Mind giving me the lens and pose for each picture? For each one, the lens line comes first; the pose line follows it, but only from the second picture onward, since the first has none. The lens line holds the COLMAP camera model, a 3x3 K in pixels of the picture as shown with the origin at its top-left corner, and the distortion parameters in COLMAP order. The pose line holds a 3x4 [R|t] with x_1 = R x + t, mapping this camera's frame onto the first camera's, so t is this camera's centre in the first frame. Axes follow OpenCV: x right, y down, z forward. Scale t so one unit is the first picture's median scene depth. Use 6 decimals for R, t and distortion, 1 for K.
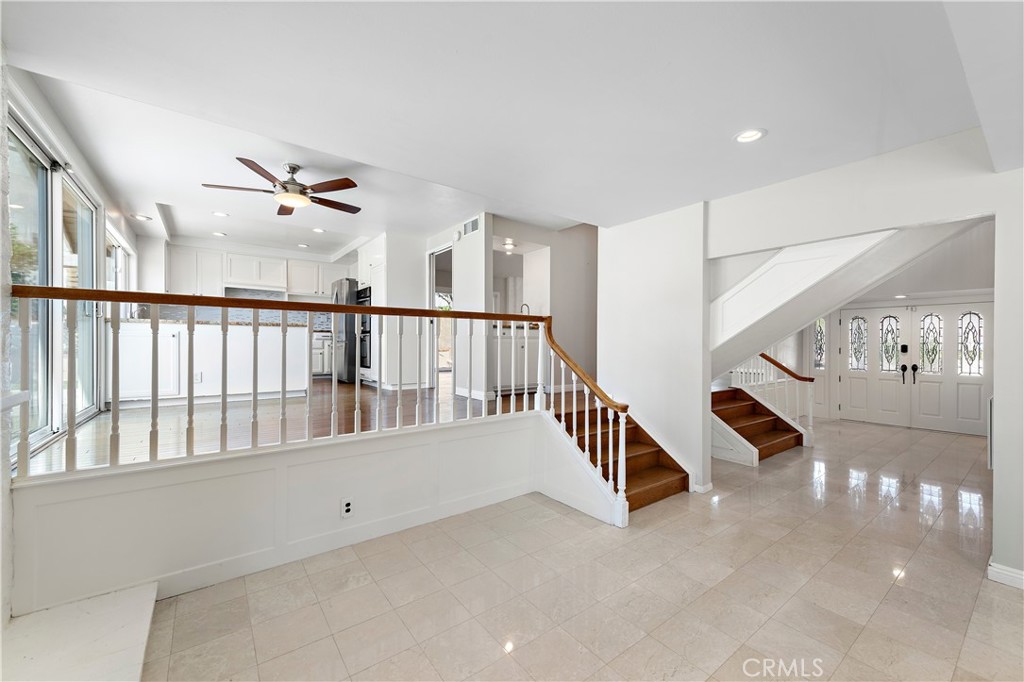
lens RADIAL K [[403.1, 0, 515.0], [0, 403.1, 343.4], [0, 0, 1]] dist [0.009827, -0.000227]
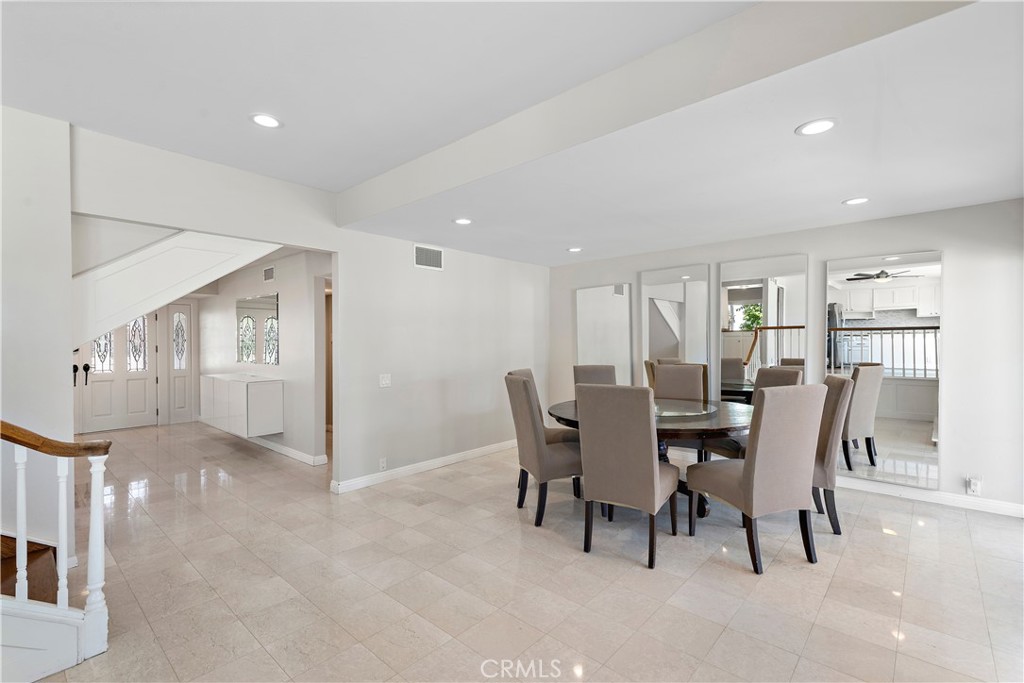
lens RADIAL K [[469.0, 0, 512.0], [0, 469.0, 341.5], [0, 0, 1]] dist [0.001037, 0.000139]
pose [[-0.207251, 0.001297, 0.978287, -0.430158], [0.003072, 0.999995, -0.000675, 0.007217], [-0.978283, 0.002865, -0.207254, 0.457350]]
